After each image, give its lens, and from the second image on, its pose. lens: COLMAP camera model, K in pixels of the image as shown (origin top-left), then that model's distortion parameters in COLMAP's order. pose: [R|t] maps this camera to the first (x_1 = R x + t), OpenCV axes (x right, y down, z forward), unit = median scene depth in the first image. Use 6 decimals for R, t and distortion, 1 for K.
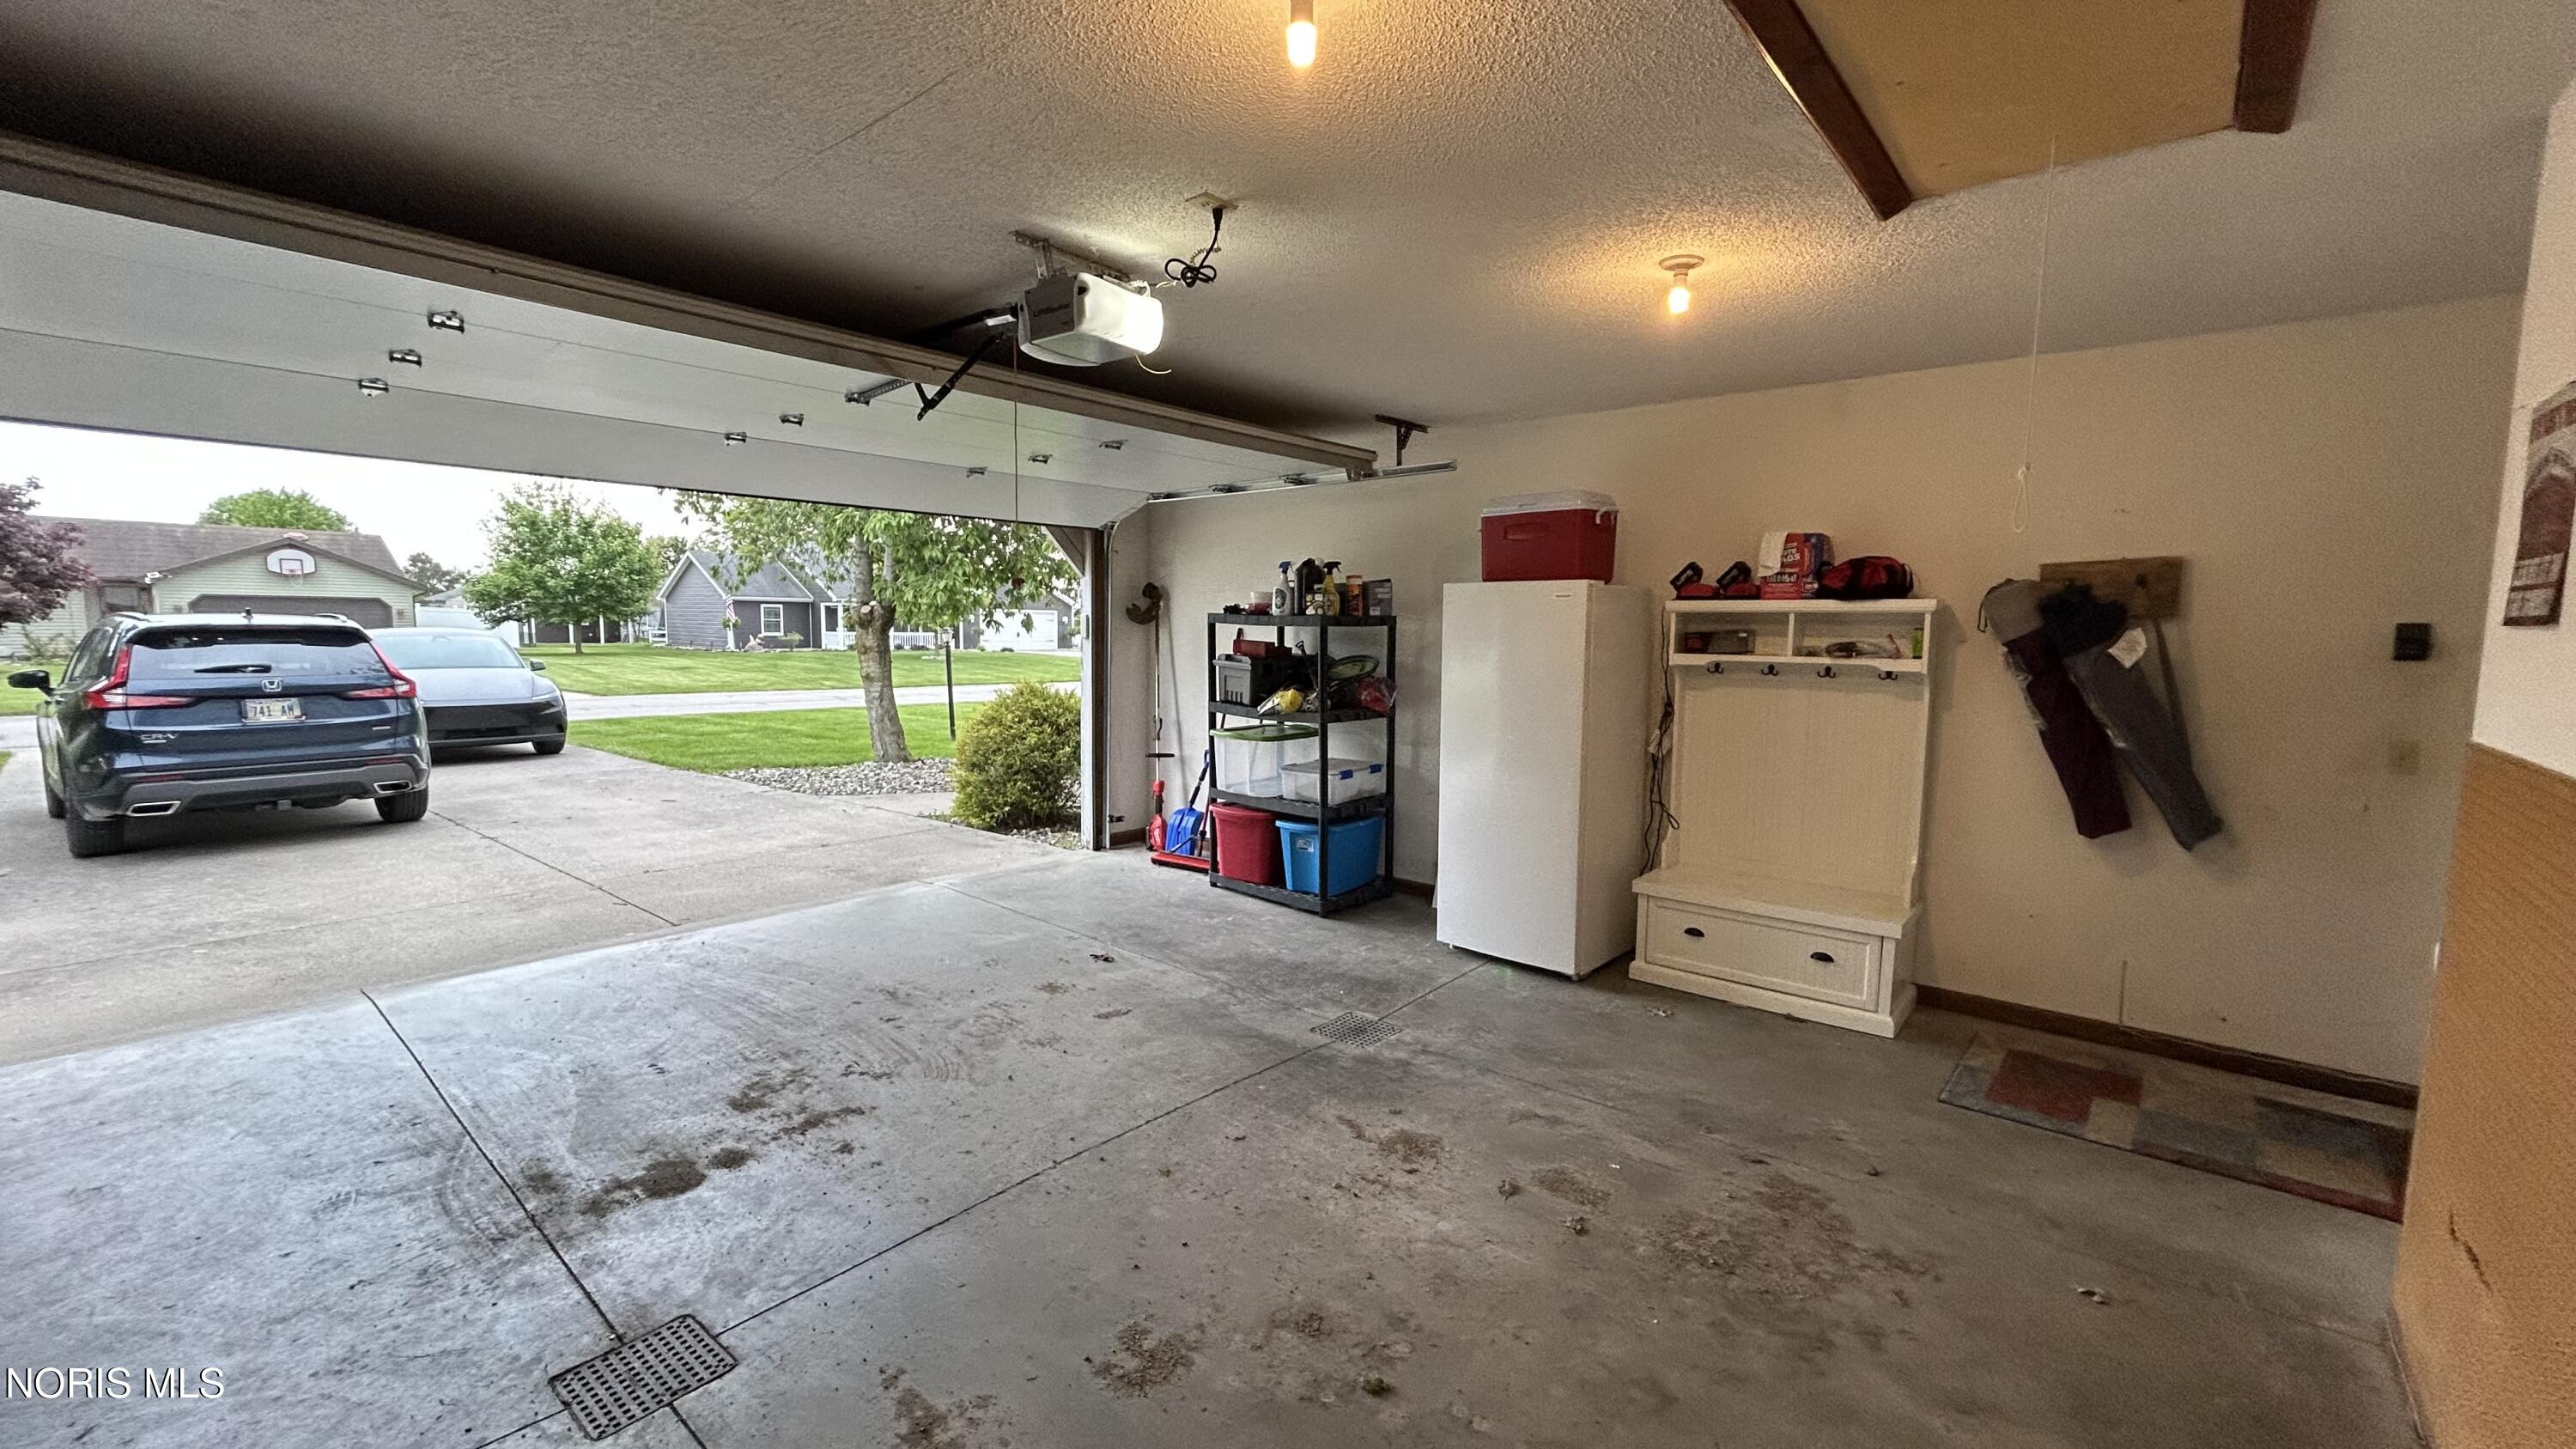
lens RADIAL K [[1035.3, 0, 1288.9], [0, 1035.3, 729.1], [0, 0, 1]] dist [-0.002024, -0.000256]
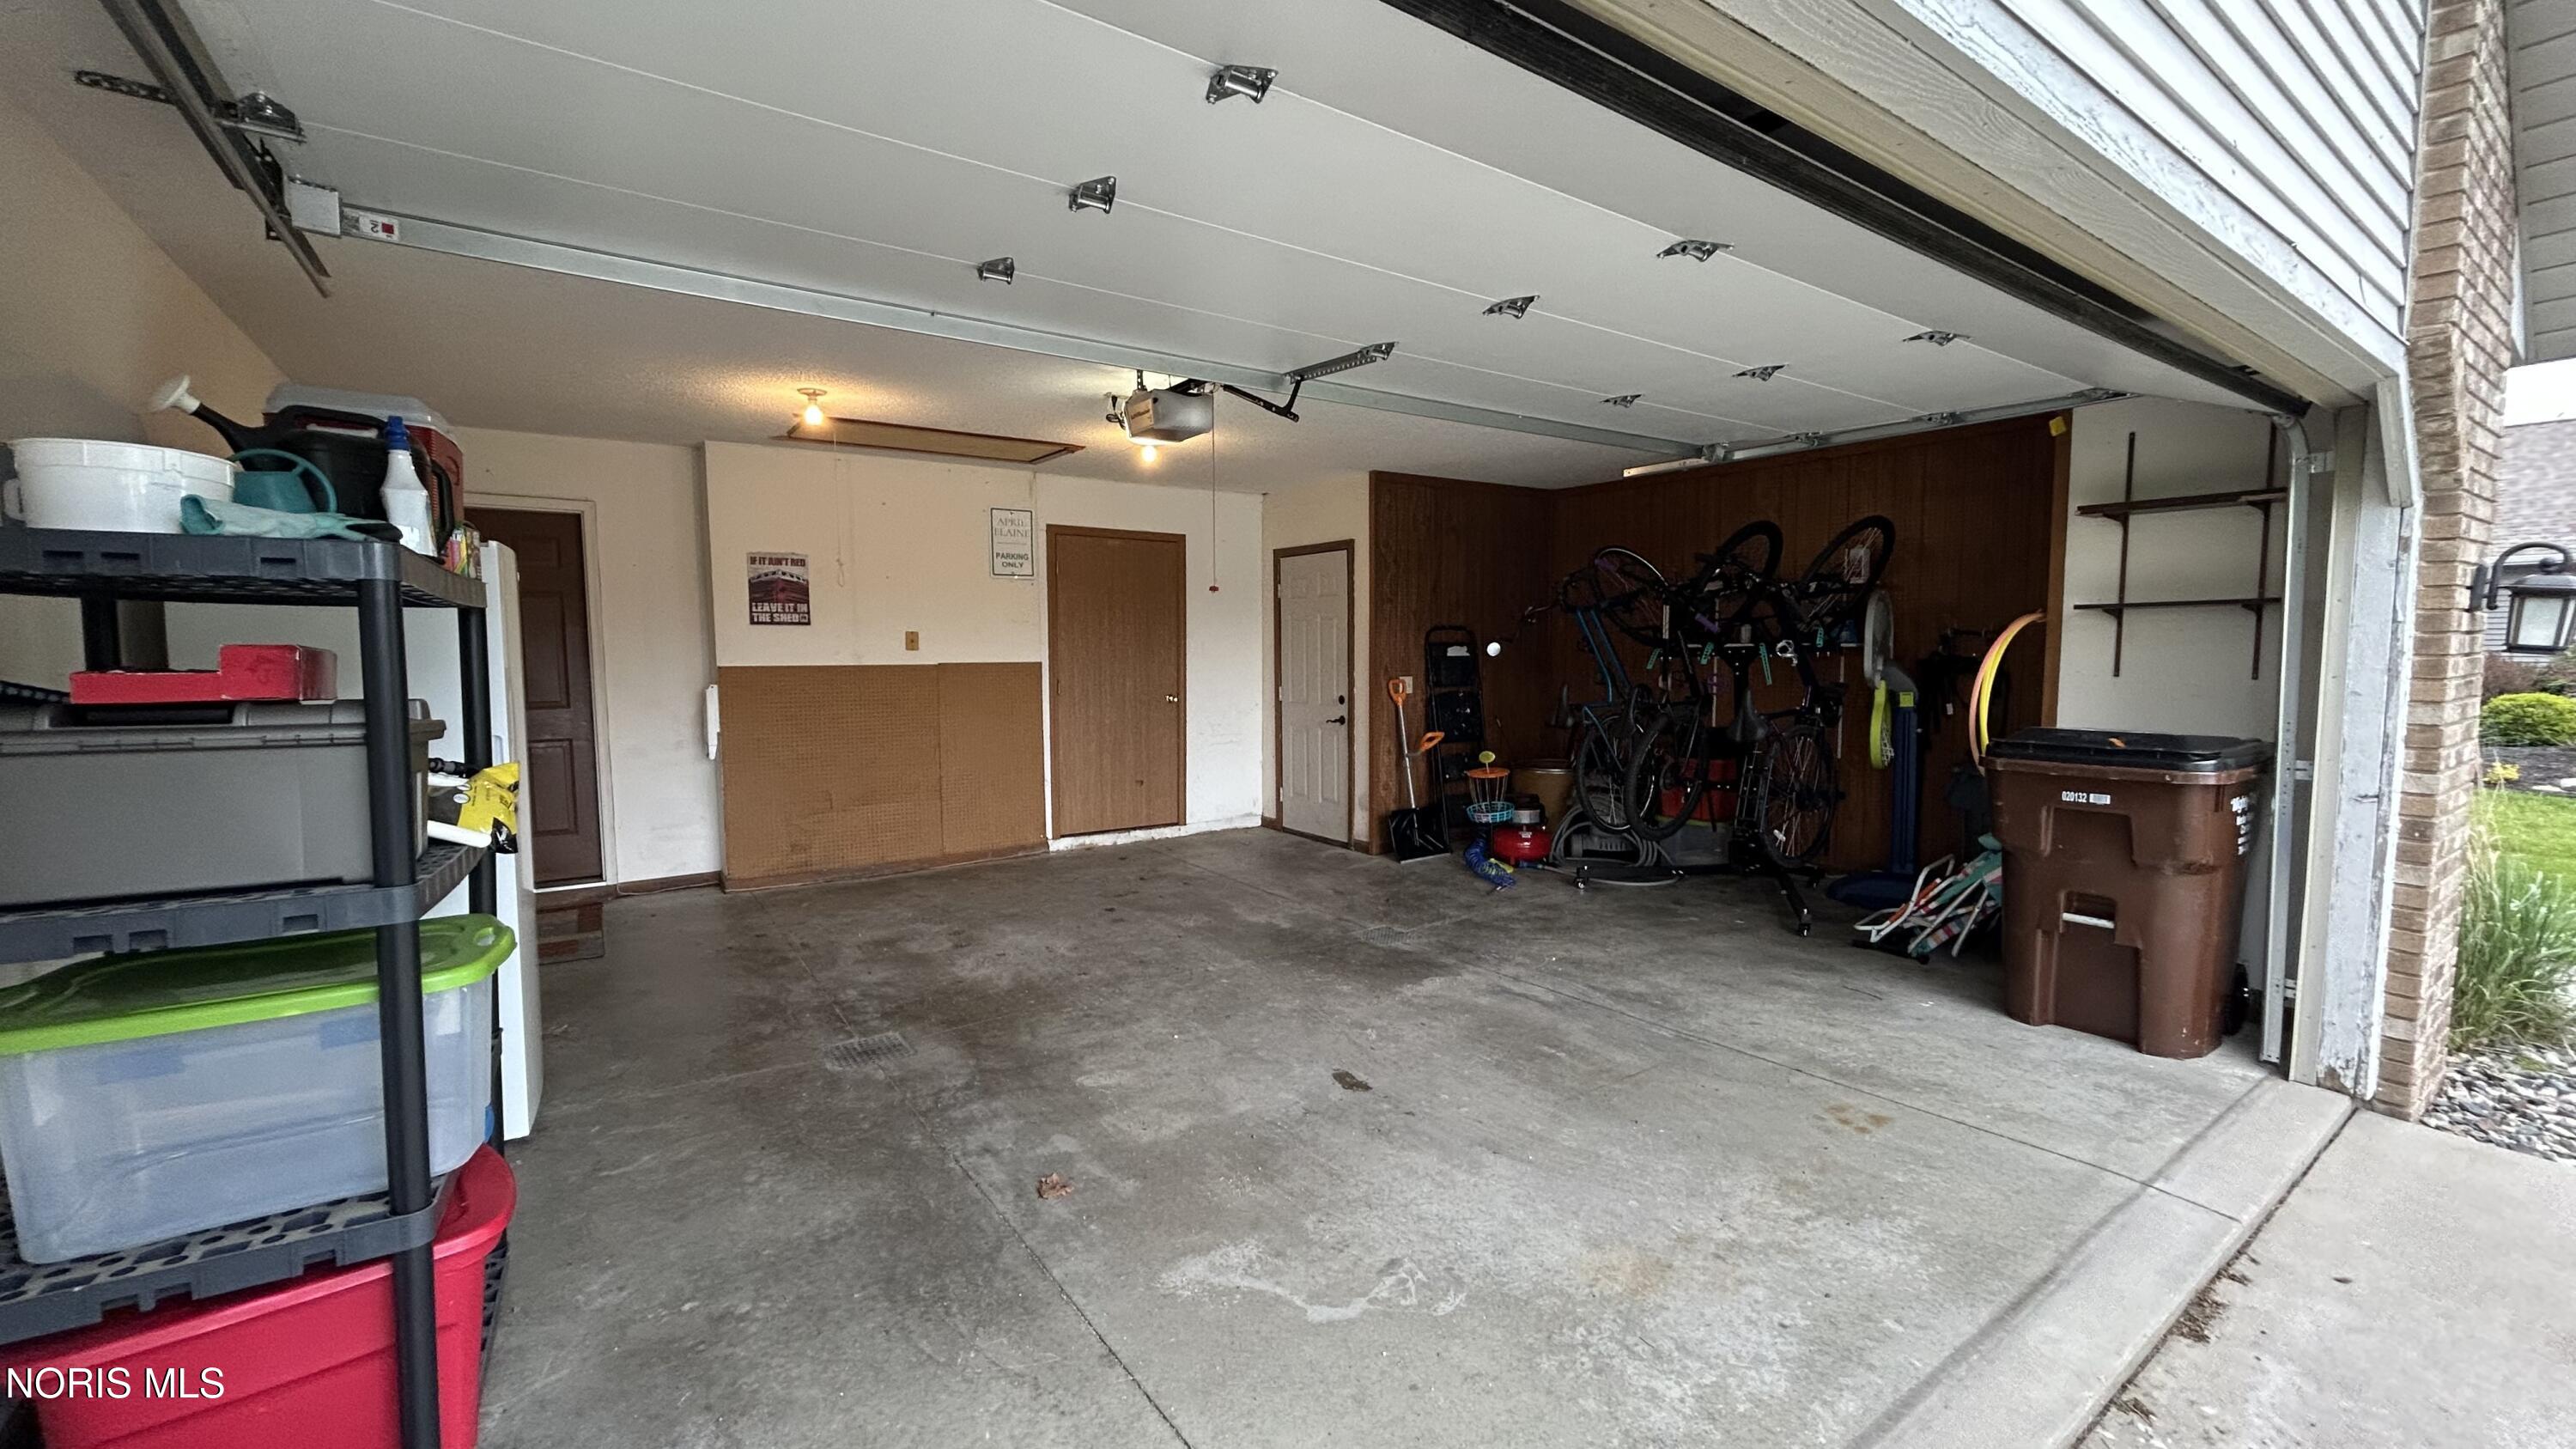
lens RADIAL K [[1035.3, 0, 1286.5], [0, 1035.3, 714.6], [0, 0, 1]] dist [-0.002024, -0.000256]
pose [[-0.969369, -0.029159, 0.243872, -0.512128], [0.012825, 0.985564, 0.168819, -0.161605], [-0.245274, 0.166776, -0.955001, 1.718323]]
